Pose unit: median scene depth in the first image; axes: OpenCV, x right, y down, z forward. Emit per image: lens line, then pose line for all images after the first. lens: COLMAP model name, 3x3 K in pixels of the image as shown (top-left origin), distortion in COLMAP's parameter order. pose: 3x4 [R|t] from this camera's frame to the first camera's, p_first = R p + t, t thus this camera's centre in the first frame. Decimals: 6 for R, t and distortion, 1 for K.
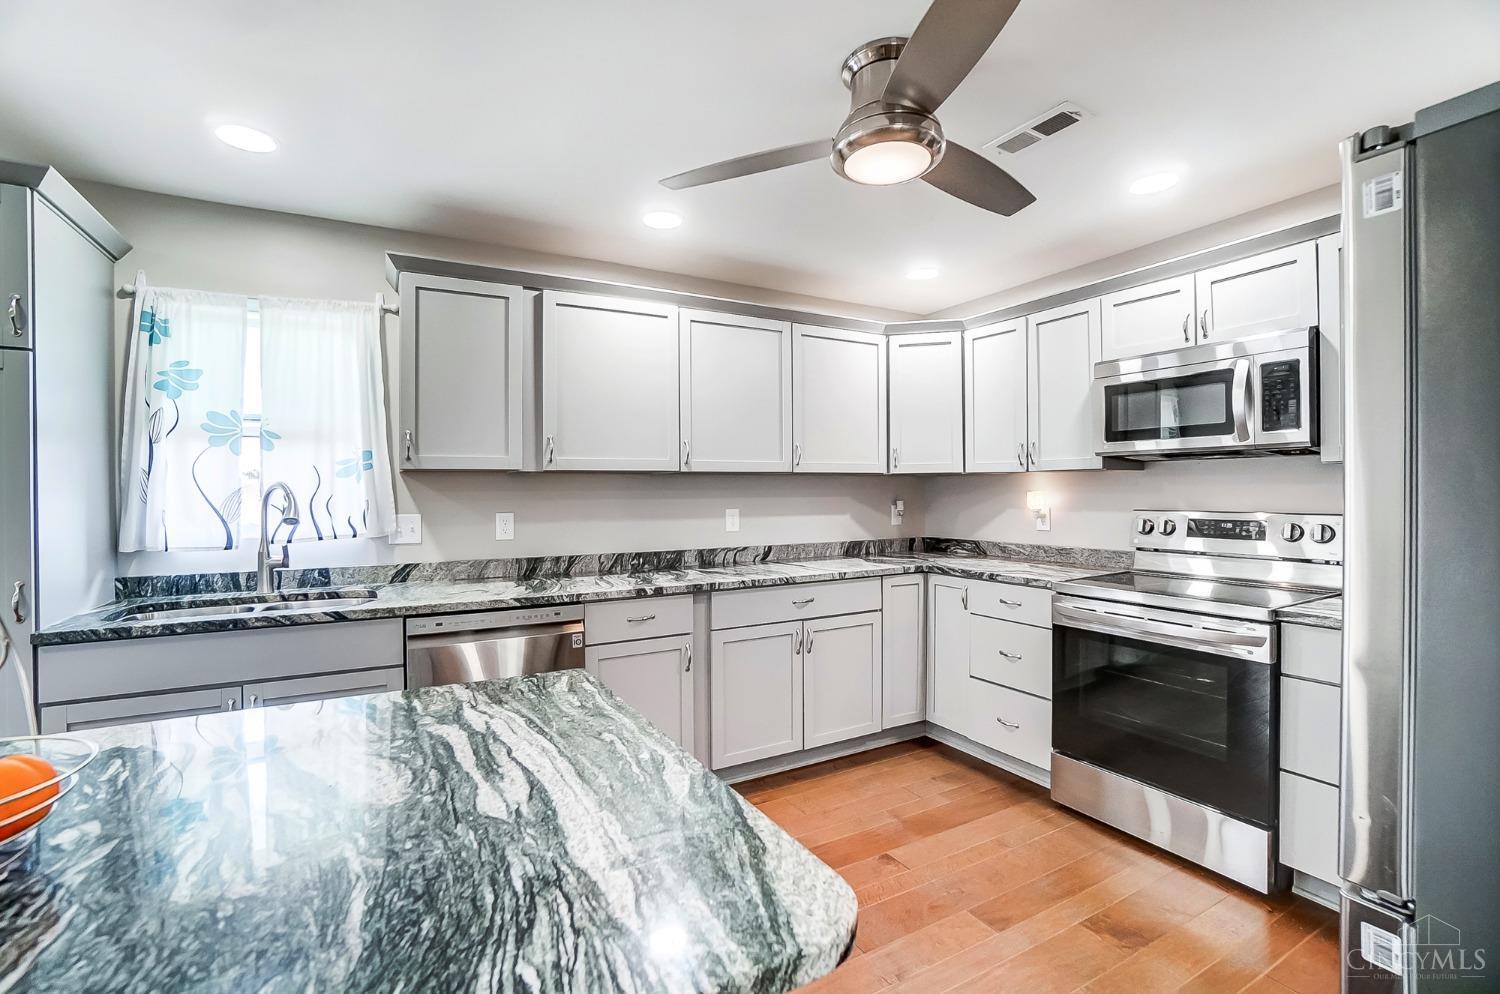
lens RADIAL K [[676.3, 0, 733.8], [0, 676.3, 492.2], [0, 0, 1]] dist [-0.060236, 0.026583]
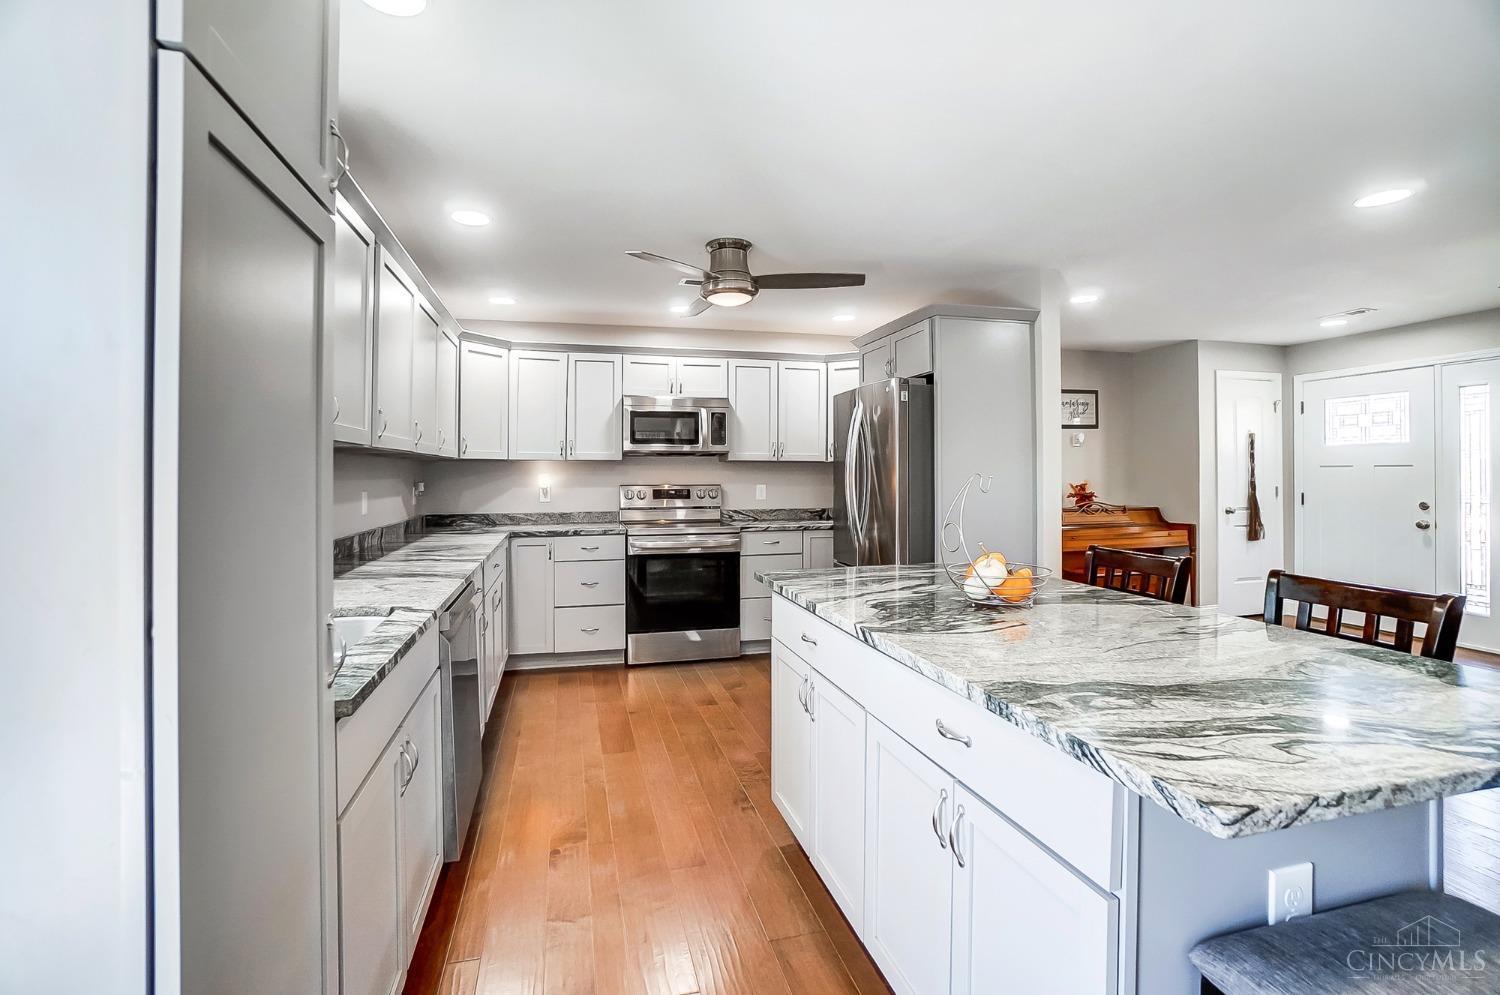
lens RADIAL K [[670.3, 0, 745.8], [0, 670.3, 476.3], [0, 0, 1]] dist [-0.061030, 0.024784]
pose [[0.245586, 0.001773, 0.969373, -0.911708], [0.003316, 0.999991, -0.002670, 0.009390], [-0.969369, 0.003870, 0.245578, 0.286915]]
